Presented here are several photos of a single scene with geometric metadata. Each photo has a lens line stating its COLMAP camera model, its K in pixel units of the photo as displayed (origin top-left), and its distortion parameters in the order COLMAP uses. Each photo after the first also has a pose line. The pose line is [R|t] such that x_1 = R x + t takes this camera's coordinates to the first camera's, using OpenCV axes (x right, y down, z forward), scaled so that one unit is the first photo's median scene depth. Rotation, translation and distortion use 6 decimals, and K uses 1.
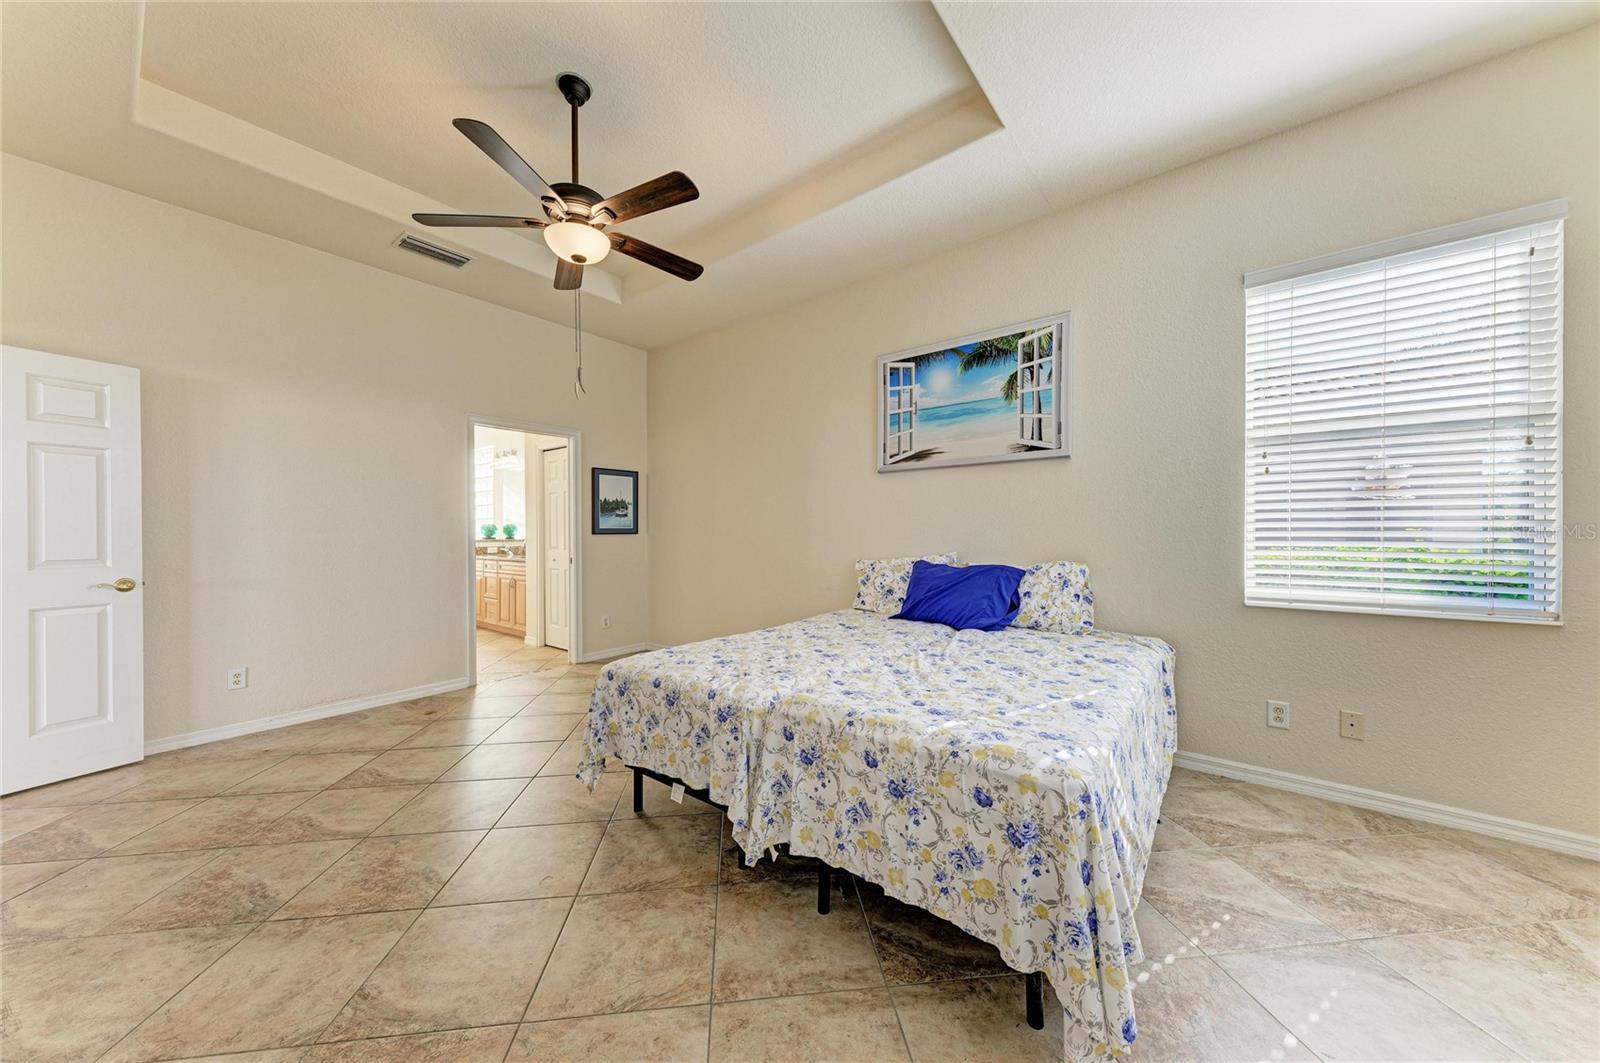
lens RADIAL K [[545.2, 0, 802.2], [0, 545.2, 530.5], [0, 0, 1]] dist [0.013286, 0.000000]
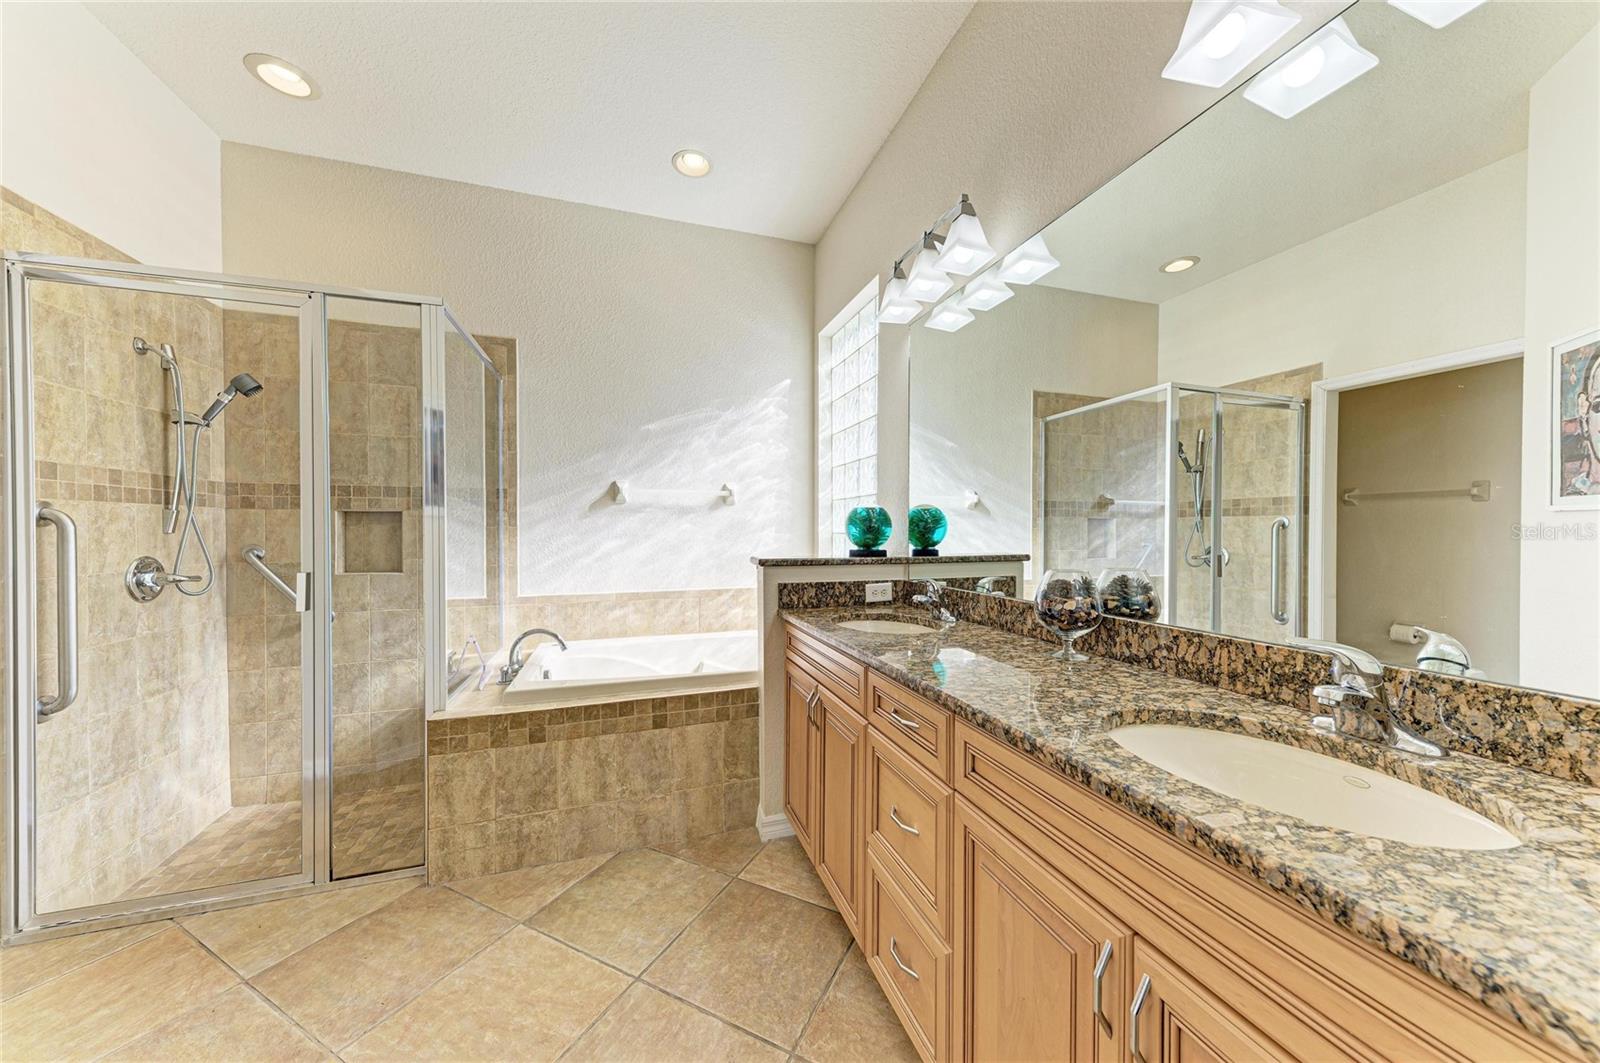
lens RADIAL K [[545.2, 0, 802.2], [0, 545.2, 530.5], [0, 0, 1]] dist [0.013286, 0.000000]
pose [[0.832003, 0.002941, -0.554764, -0.426266], [0.000959, 0.999977, 0.006740, -0.000608], [0.554771, -0.006139, 0.831980, 0.712917]]
